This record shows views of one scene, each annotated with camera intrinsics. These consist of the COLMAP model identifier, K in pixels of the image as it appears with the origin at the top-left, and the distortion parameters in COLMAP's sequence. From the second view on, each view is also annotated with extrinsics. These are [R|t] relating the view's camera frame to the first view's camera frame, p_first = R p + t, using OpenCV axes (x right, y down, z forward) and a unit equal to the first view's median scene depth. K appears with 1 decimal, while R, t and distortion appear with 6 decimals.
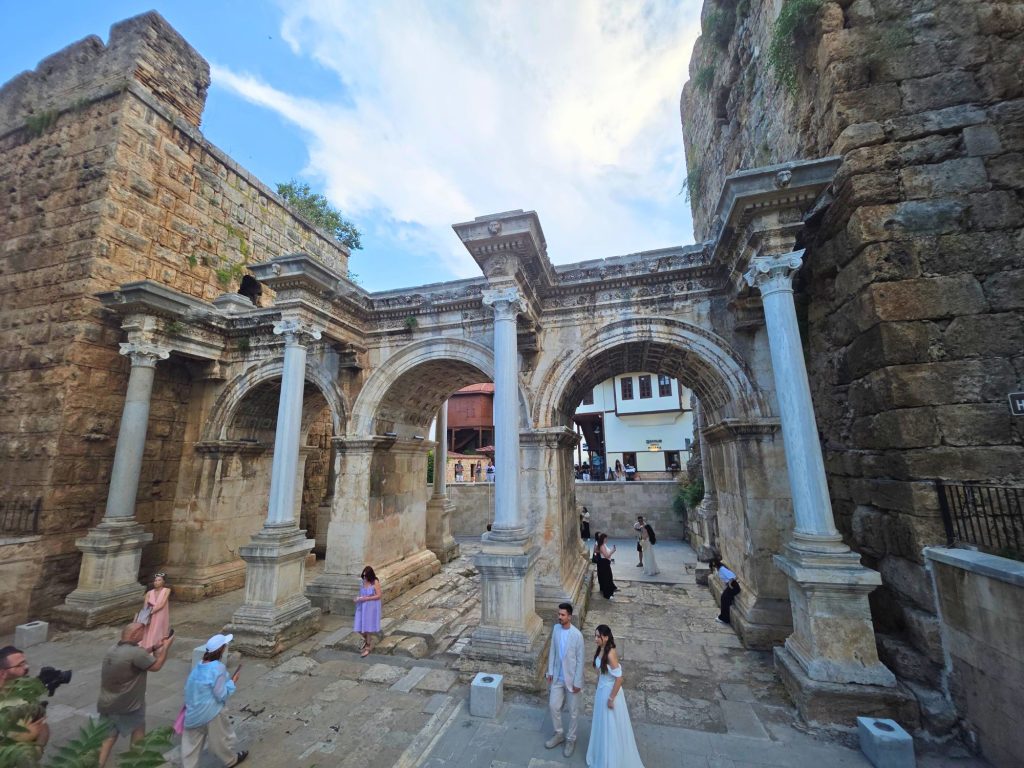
lens RADIAL K [[411.0, 0, 521.8], [0, 411.0, 384.3], [0, 0, 1]] dist [0.001098, -0.003728]
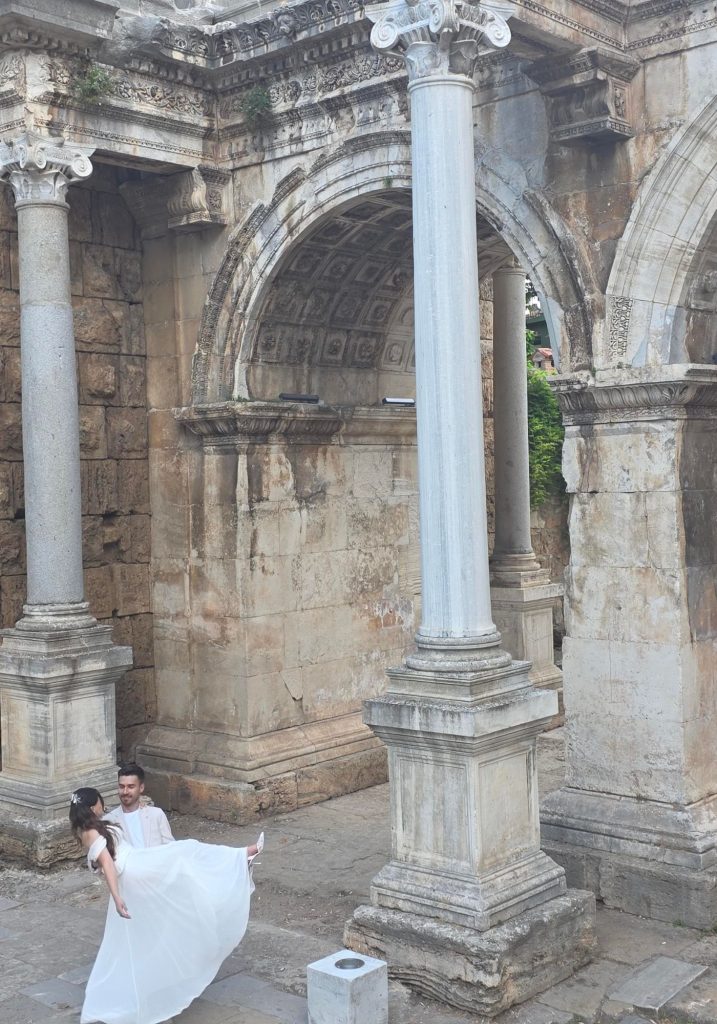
lens RADIAL K [[1317.6, 0, 368.7], [0, 1317.6, 484.9], [0, 0, 1]] dist [0.087637, 0.000000]
pose [[0.891698, -0.007500, -0.452568, -0.138182], [0.103191, 0.976900, 0.187129, 0.008056], [0.440711, -0.213563, 0.871874, 0.053254]]
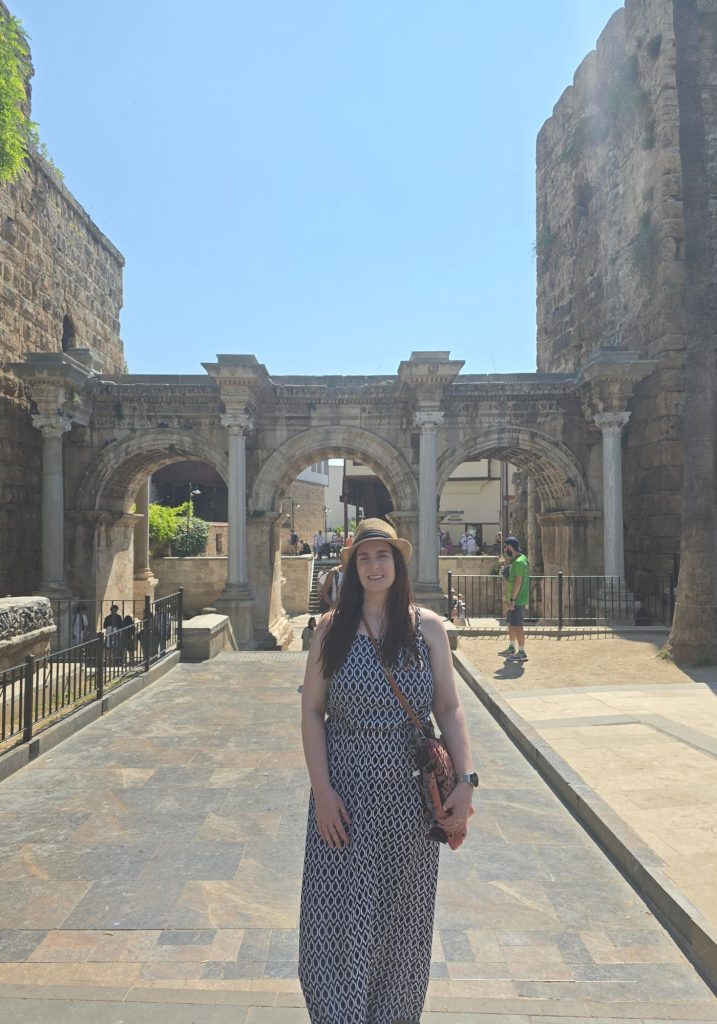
lens RADIAL K [[703.0, 0, 357.8], [0, 703.0, 518.1], [0, 0, 1]] dist [0.020550, -0.008573]
pose [[0.965752, 0.025058, 0.258254, -0.654144], [-0.068620, 0.984553, 0.161079, -0.185787], [-0.250228, -0.173284, 0.952554, -0.896056]]
